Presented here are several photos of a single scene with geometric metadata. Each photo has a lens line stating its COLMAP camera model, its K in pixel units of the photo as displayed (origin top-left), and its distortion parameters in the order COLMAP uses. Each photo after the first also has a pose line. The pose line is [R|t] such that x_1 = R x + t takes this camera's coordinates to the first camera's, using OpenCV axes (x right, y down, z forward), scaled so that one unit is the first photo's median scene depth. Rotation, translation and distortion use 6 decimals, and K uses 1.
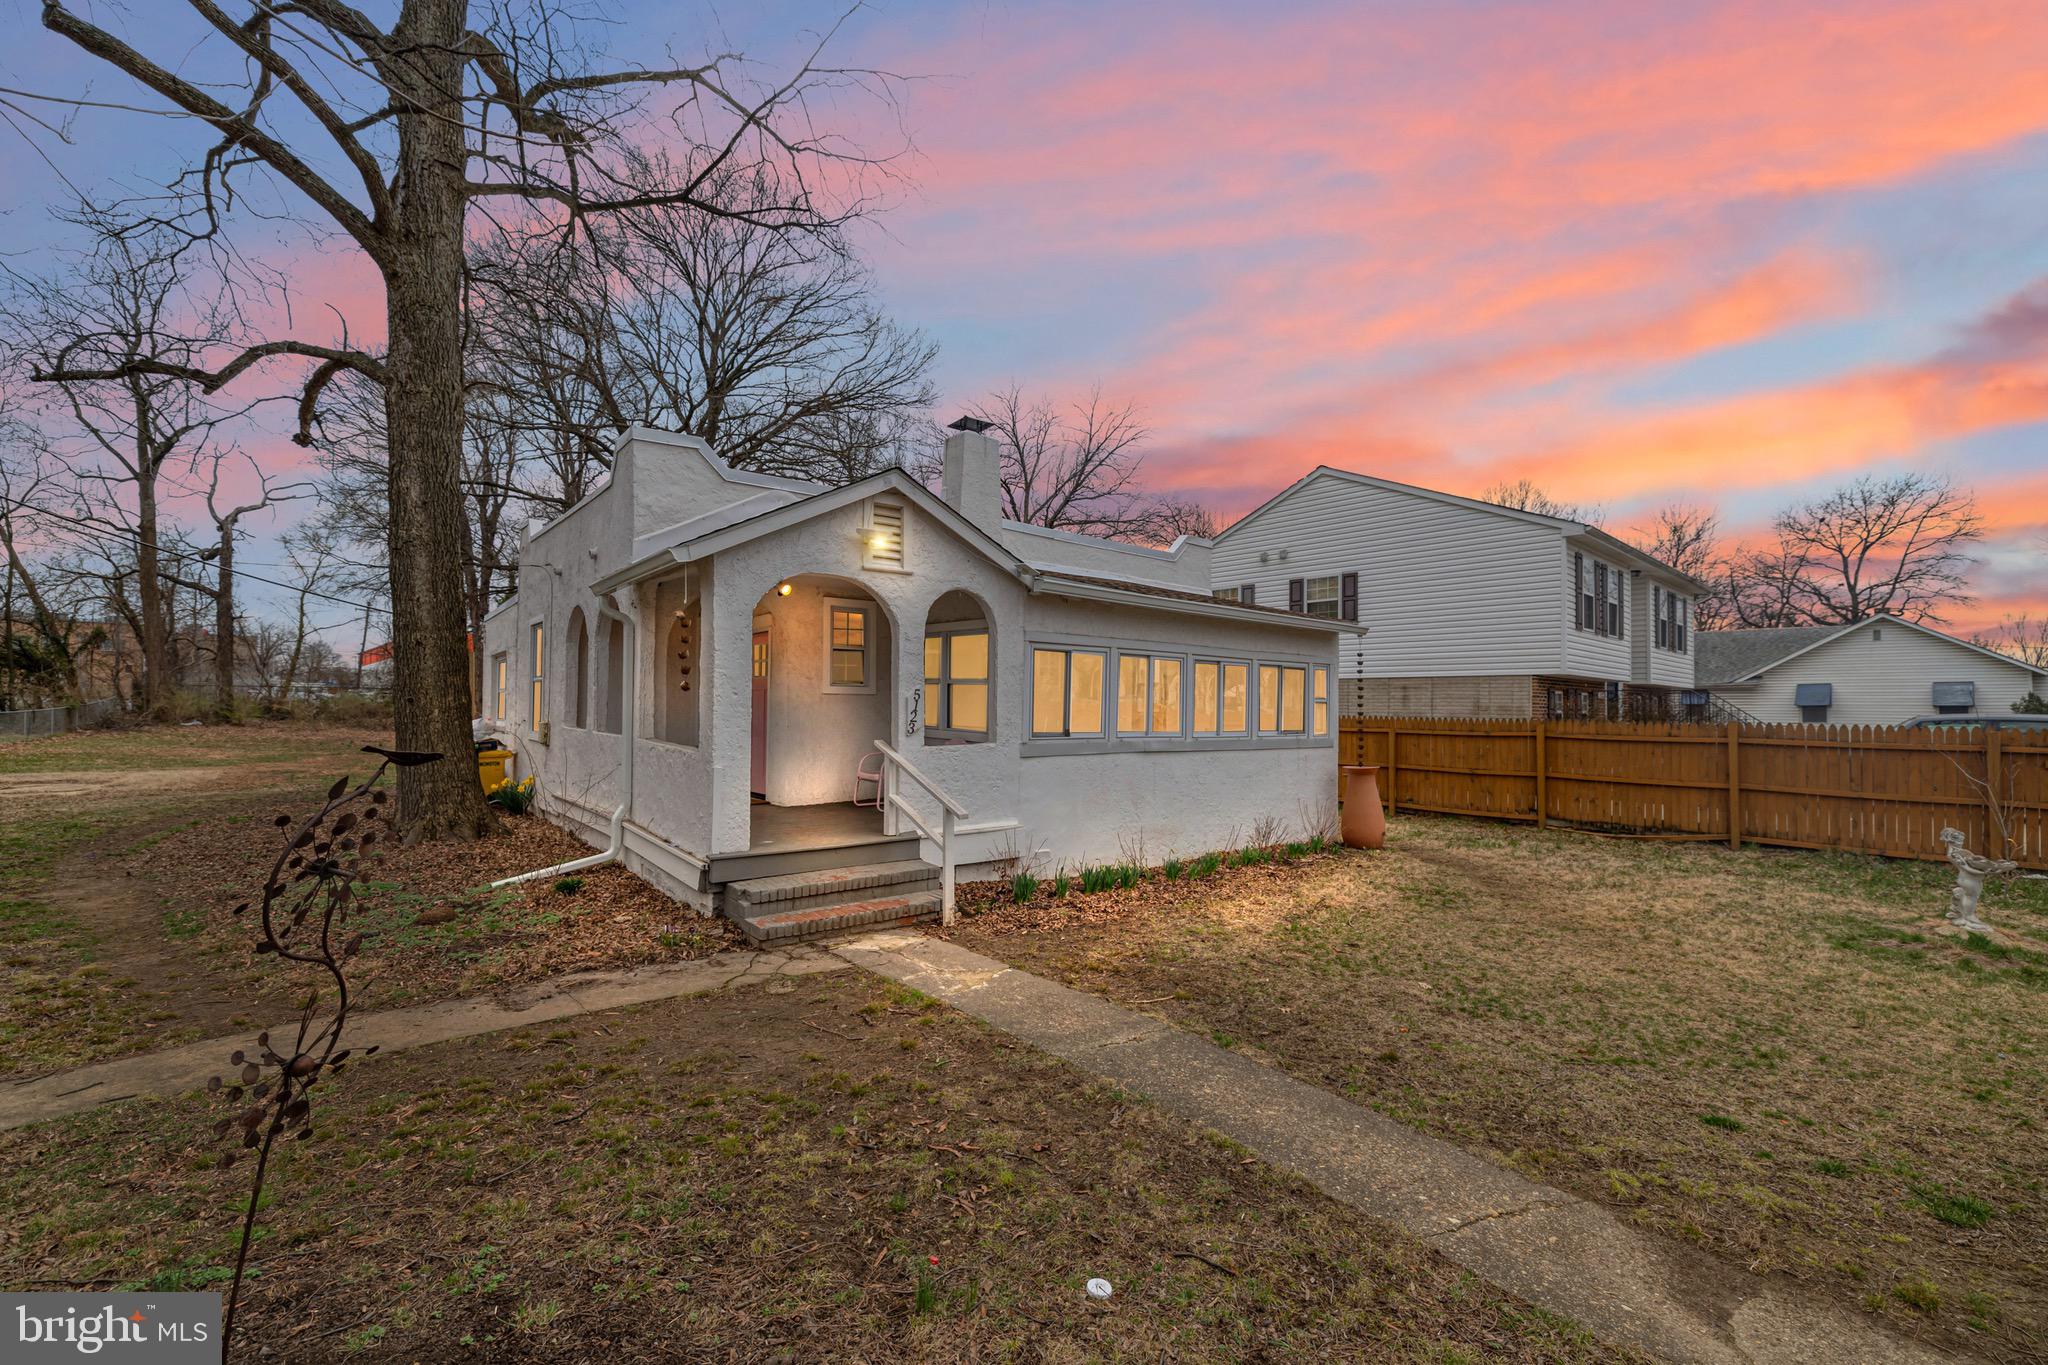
lens RADIAL K [[869.6, 0, 1029.5], [0, 869.6, 686.9], [0, 0, 1]] dist [0.003527, -0.001151]
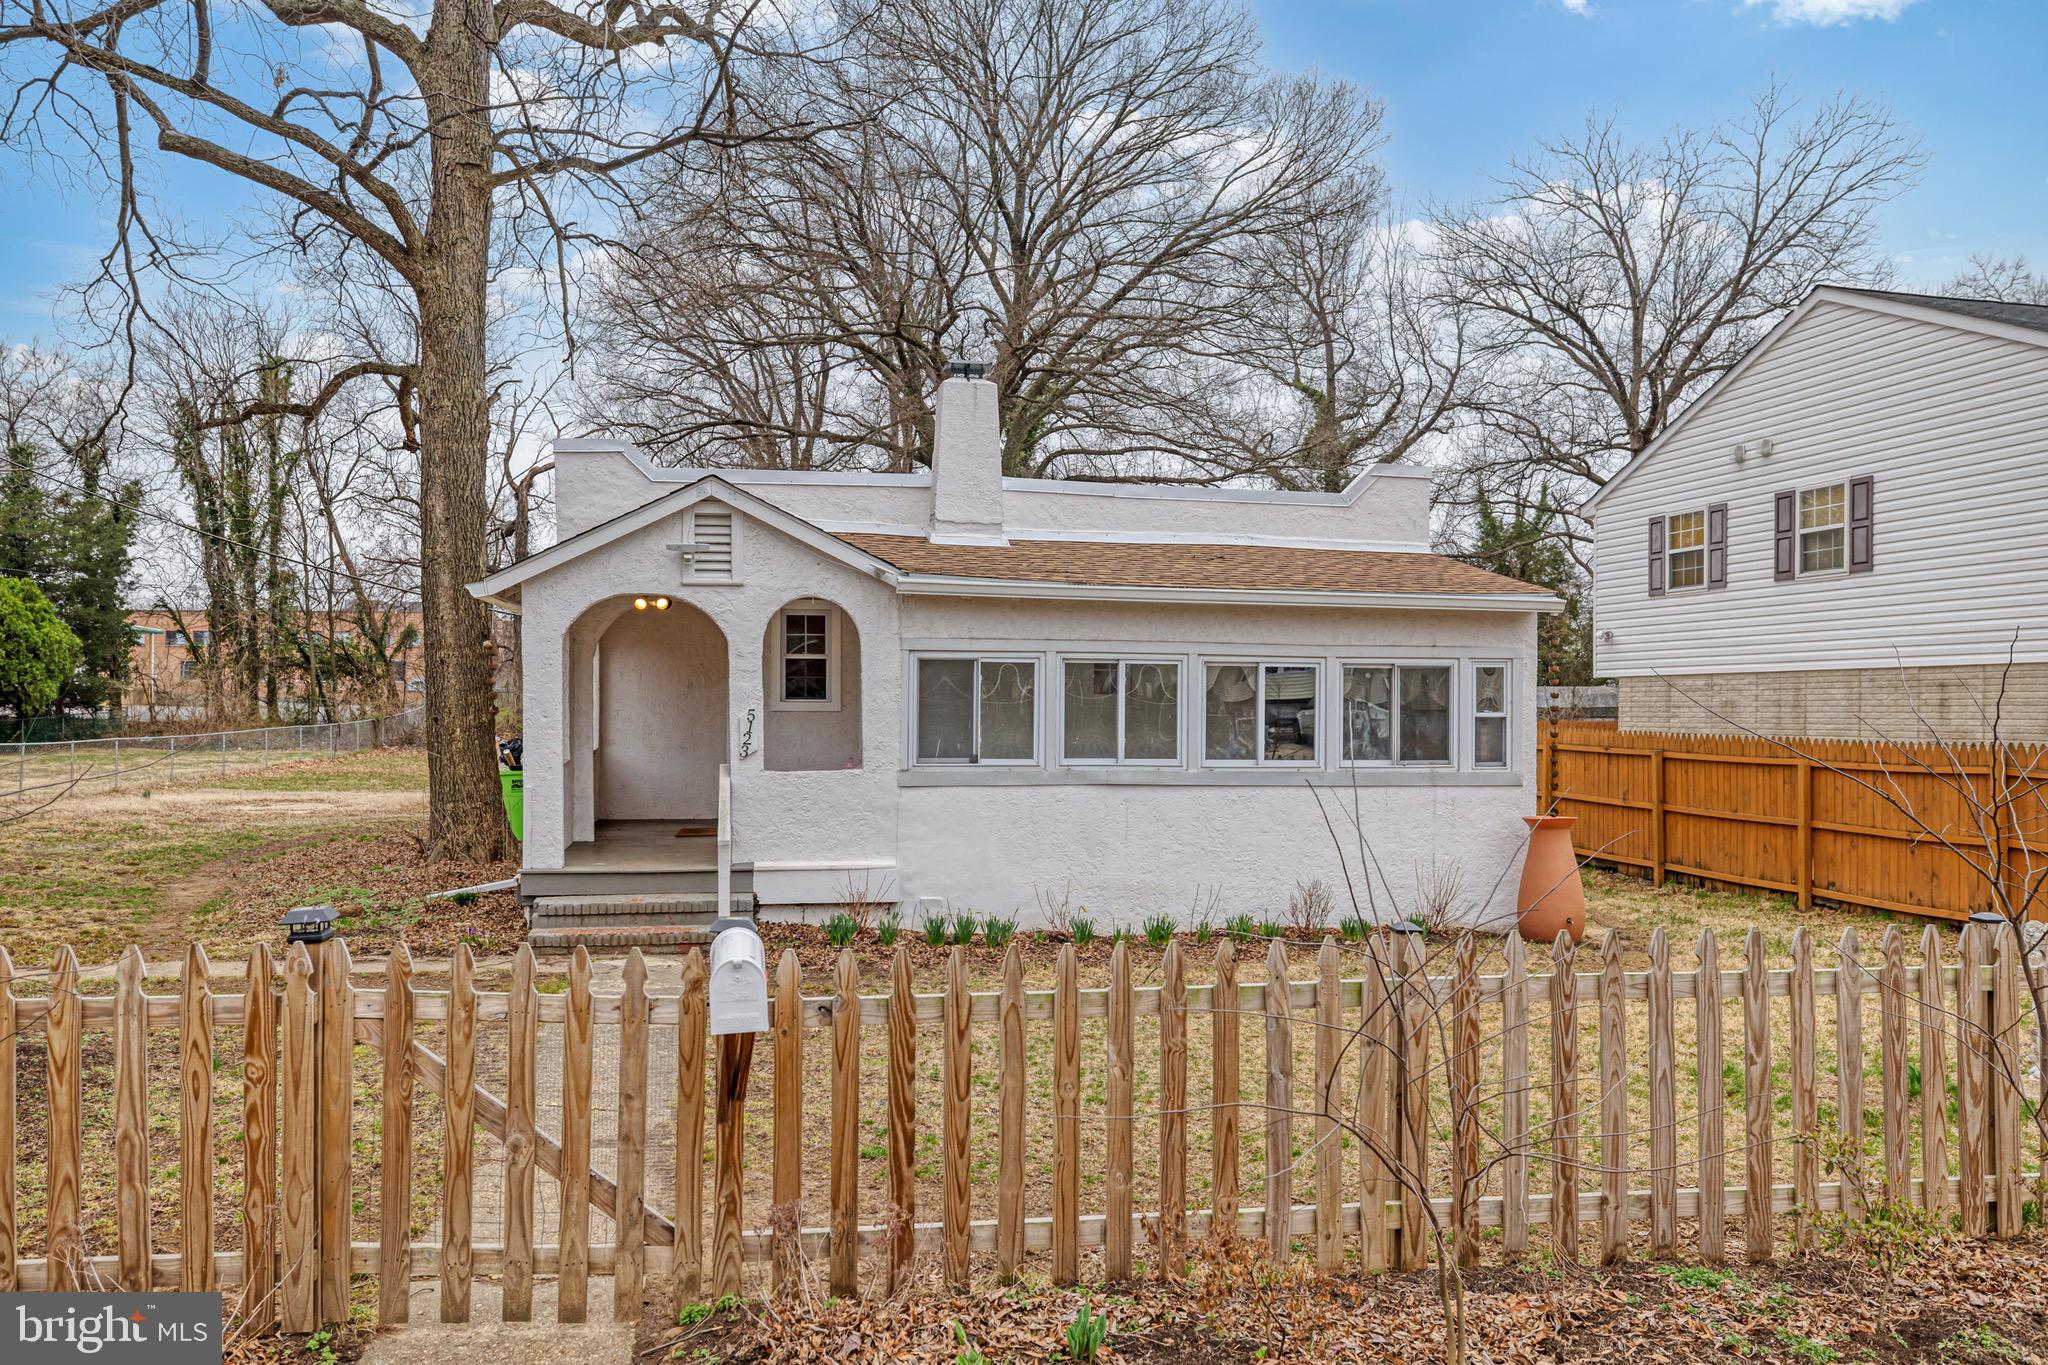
lens RADIAL K [[1582.8, 0, 1023.6], [0, 1582.8, 684.6], [0, 0, 1]] dist [-0.001768, -0.000715]
pose [[0.880077, -0.012234, -0.474673, 0.461585], [0.014845, 0.999888, 0.001754, -0.011061], [0.474598, -0.008590, 0.880161, -0.169188]]
